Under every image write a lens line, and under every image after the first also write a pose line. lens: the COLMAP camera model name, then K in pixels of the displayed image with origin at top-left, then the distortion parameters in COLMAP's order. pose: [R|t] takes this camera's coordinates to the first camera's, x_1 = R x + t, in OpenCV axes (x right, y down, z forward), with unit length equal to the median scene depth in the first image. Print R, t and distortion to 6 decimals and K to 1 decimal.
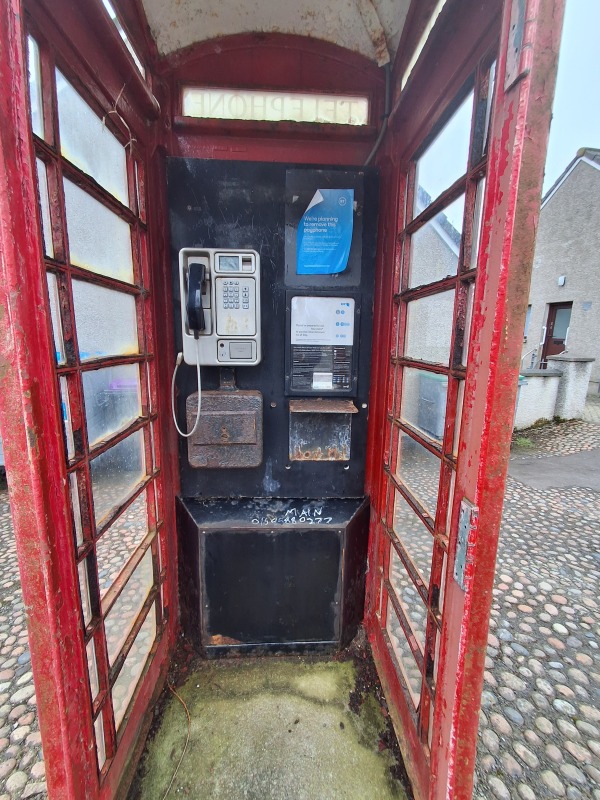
lens RADIAL K [[366.2, 0, 300.0], [0, 366.2, 400.0], [0, 0, 1]] dist [0.018140, 0.000071]
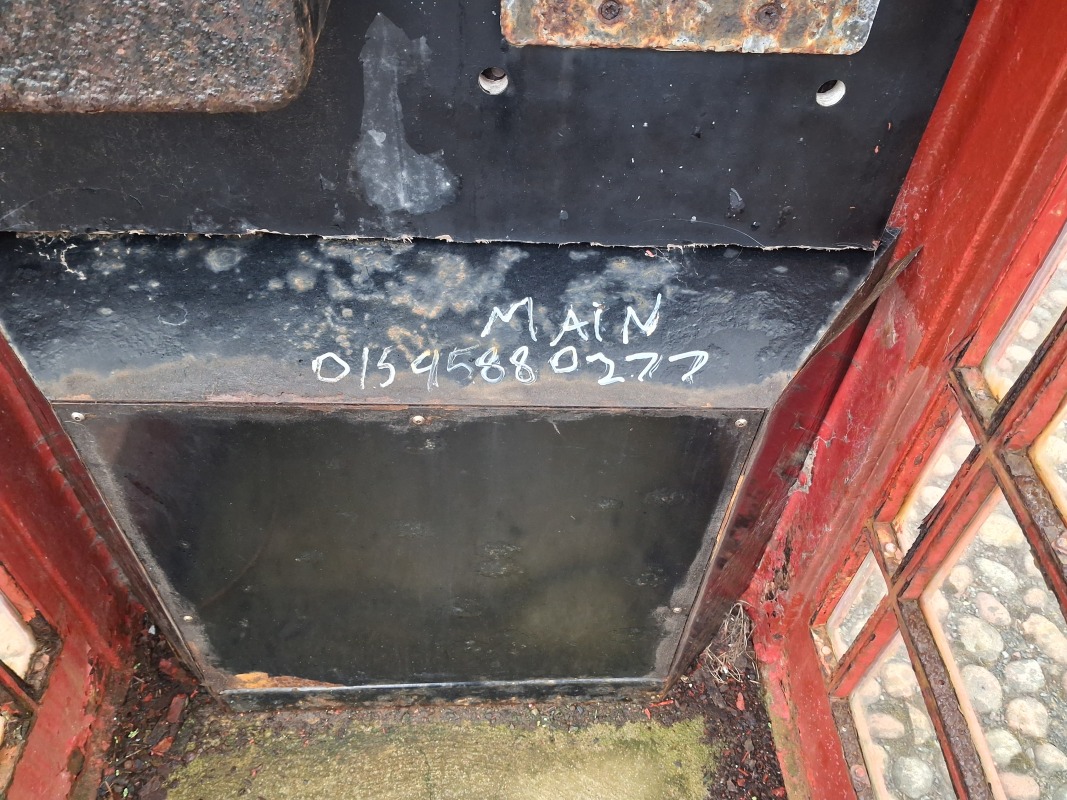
lens RADIAL K [[815.3, 0, 542.4], [0, 815.3, 398.7], [0, 0, 1]] dist [0.061520, -0.129910]
pose [[0.999485, 0.028164, 0.015388, -0.012118], [-0.031623, 0.782454, 0.621905, 0.060605], [0.005475, -0.622071, 0.782941, 0.621934]]
